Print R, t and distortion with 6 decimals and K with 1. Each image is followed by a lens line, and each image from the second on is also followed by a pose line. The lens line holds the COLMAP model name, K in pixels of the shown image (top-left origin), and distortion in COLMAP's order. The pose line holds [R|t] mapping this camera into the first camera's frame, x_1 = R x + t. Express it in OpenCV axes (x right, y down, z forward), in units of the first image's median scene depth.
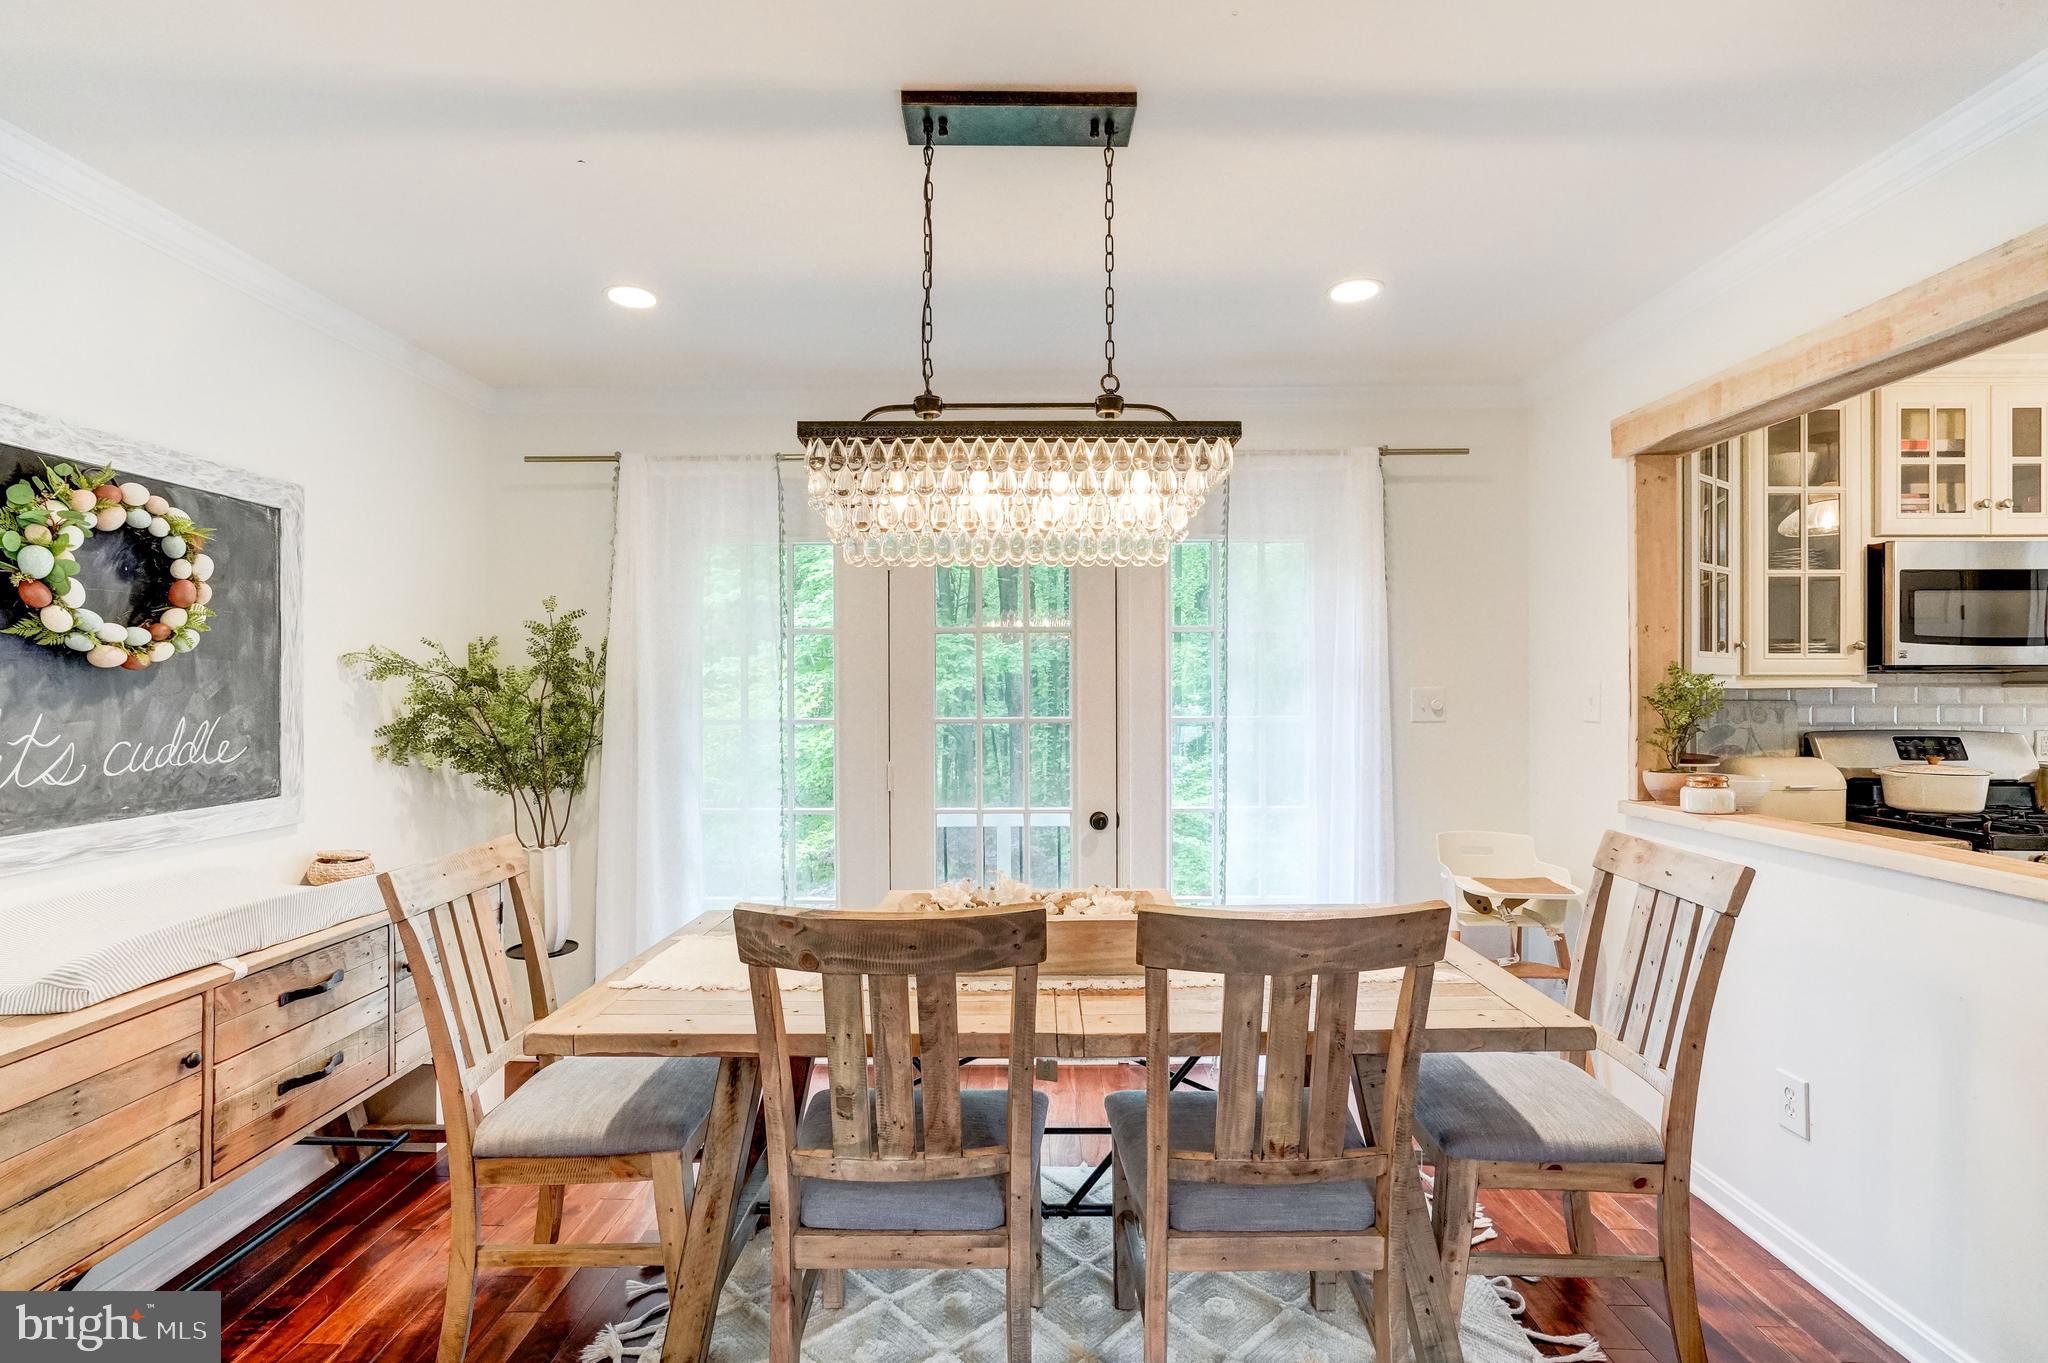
lens RADIAL K [[949.7, 0, 1036.7], [0, 949.7, 693.9], [0, 0, 1]] dist [-0.041000, 0.023351]
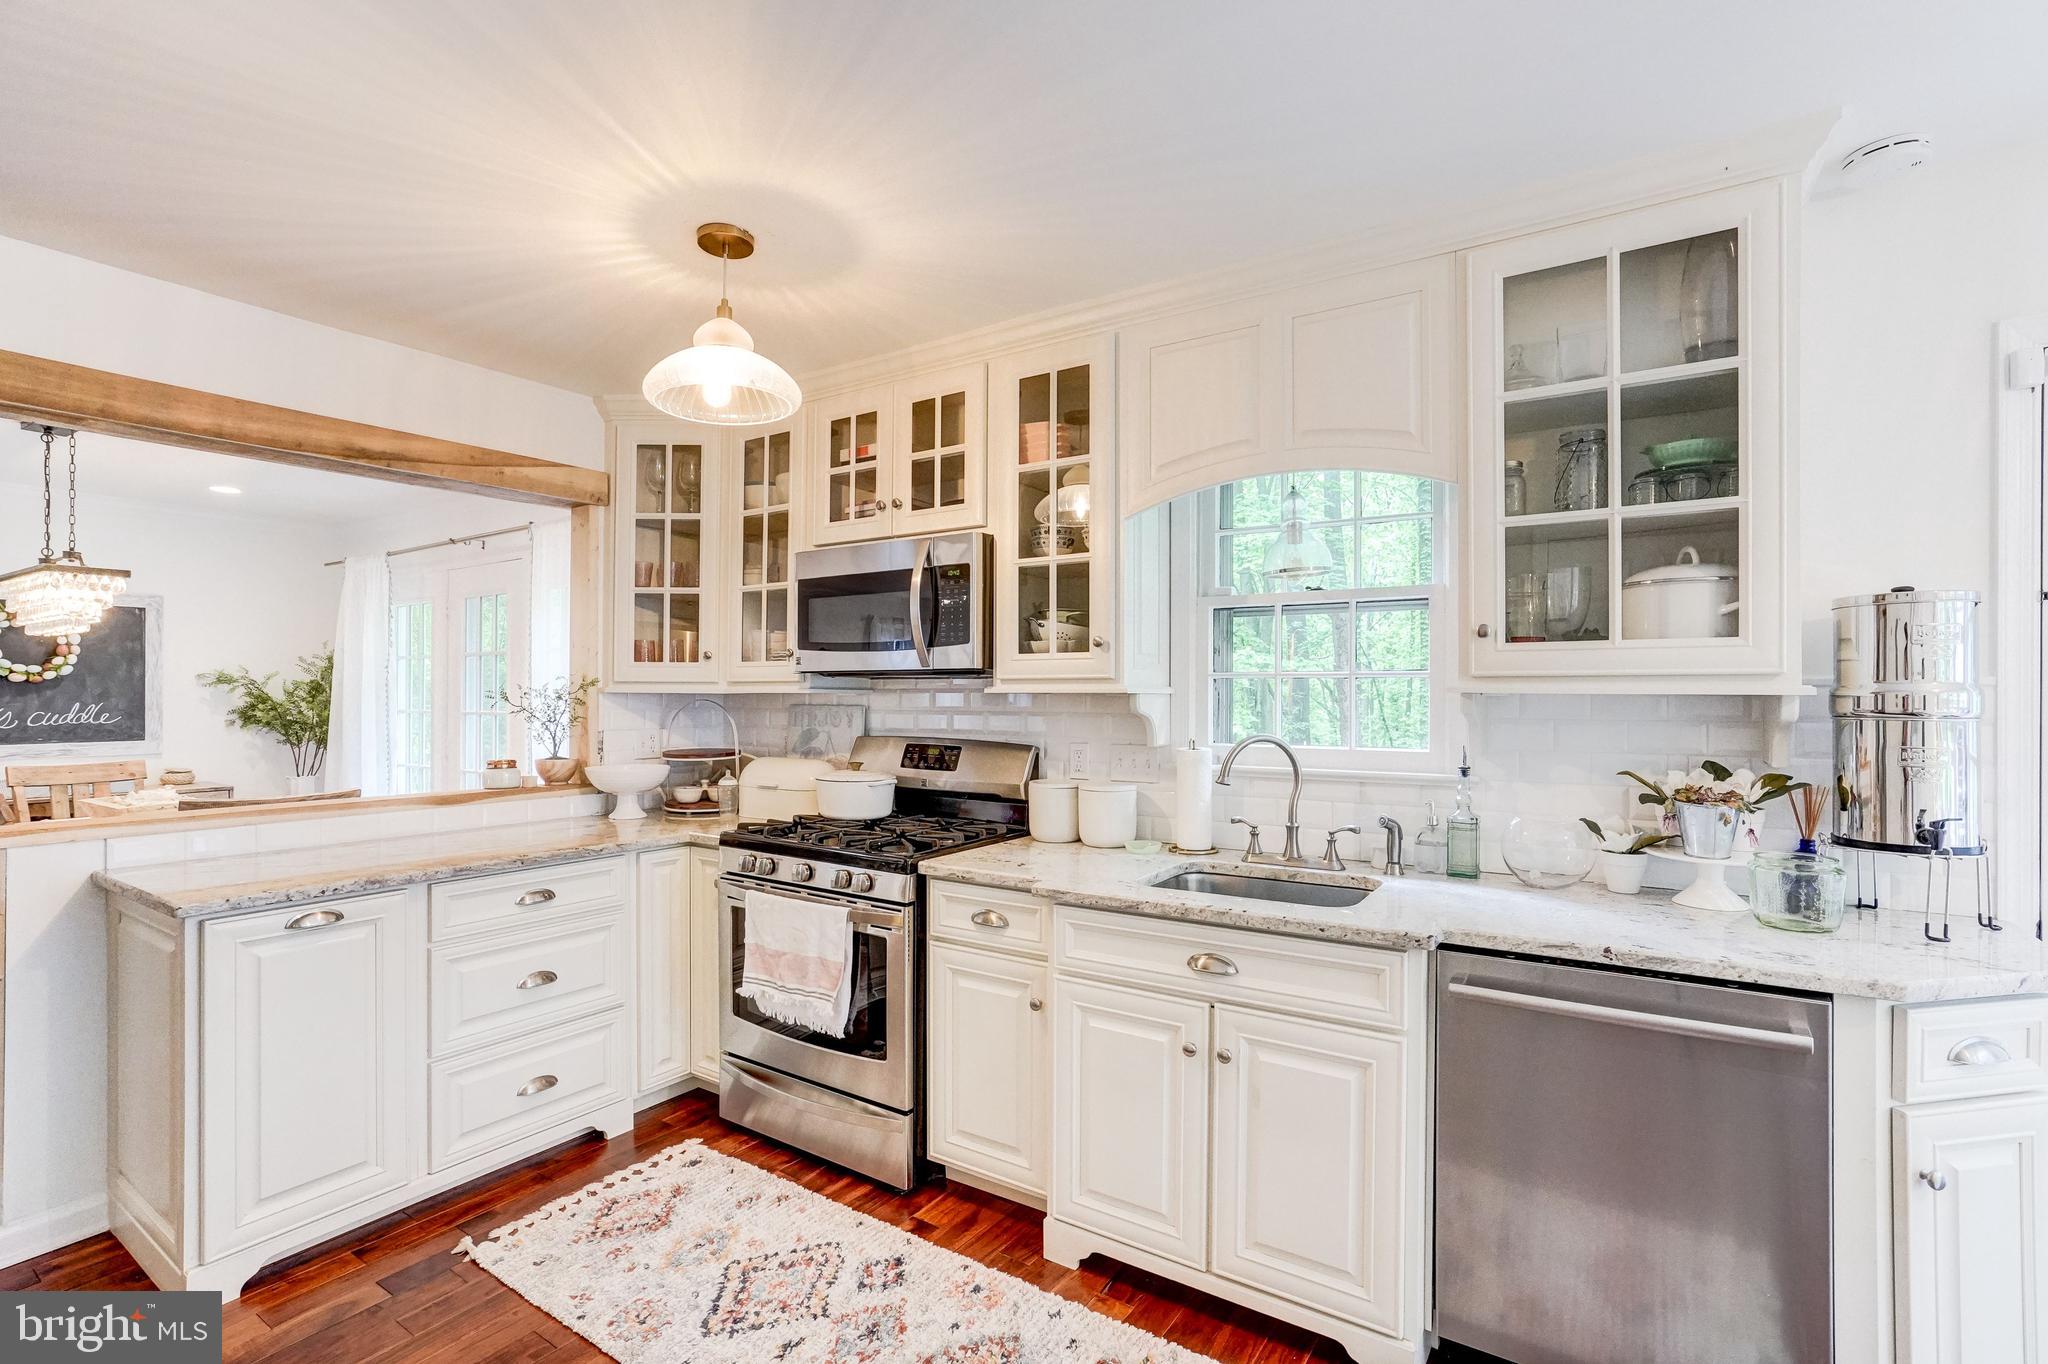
lens RADIAL K [[935.6, 0, 1023.6], [0, 935.6, 693.9], [0, 0, 1]] dist [-0.042651, 0.021581]
pose [[0.838579, 0.004027, -0.544765, 1.832942], [-0.007134, 0.999968, -0.003590, -0.004382], [0.544733, 0.006897, 0.838581, 0.285286]]
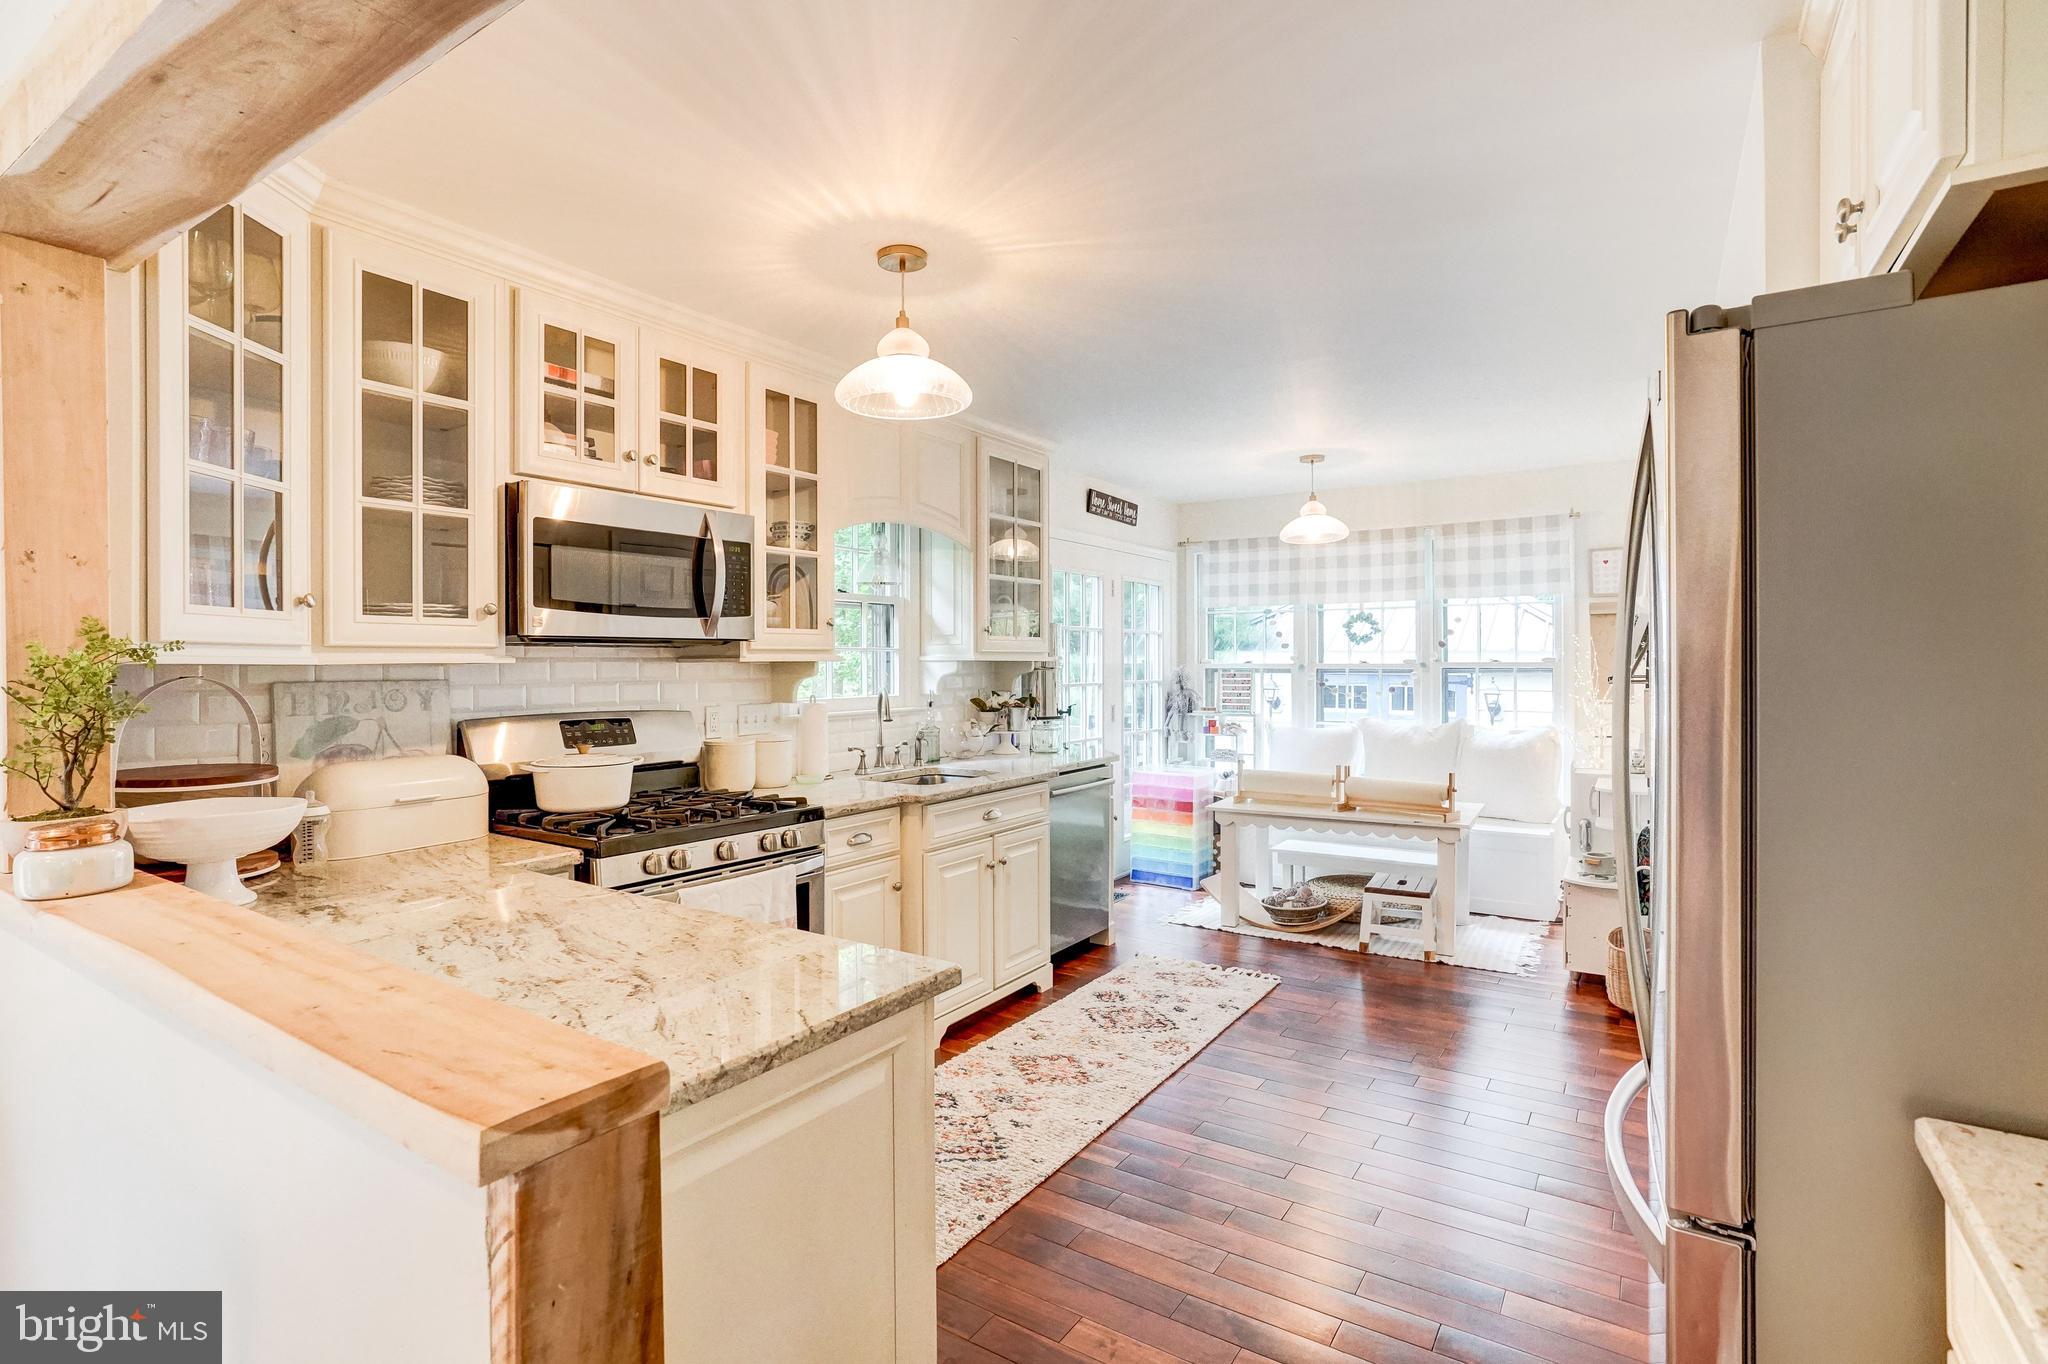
lens RADIAL K [[965.1, 0, 1042.6], [0, 965.1, 653.2], [0, 0, 1]] dist [-0.050380, 0.023740]
pose [[0.539564, 0.005792, 0.841924, 0.505081], [0.007546, 0.999903, -0.011715, -0.002620], [-0.841910, 0.012674, 0.539468, 0.199830]]
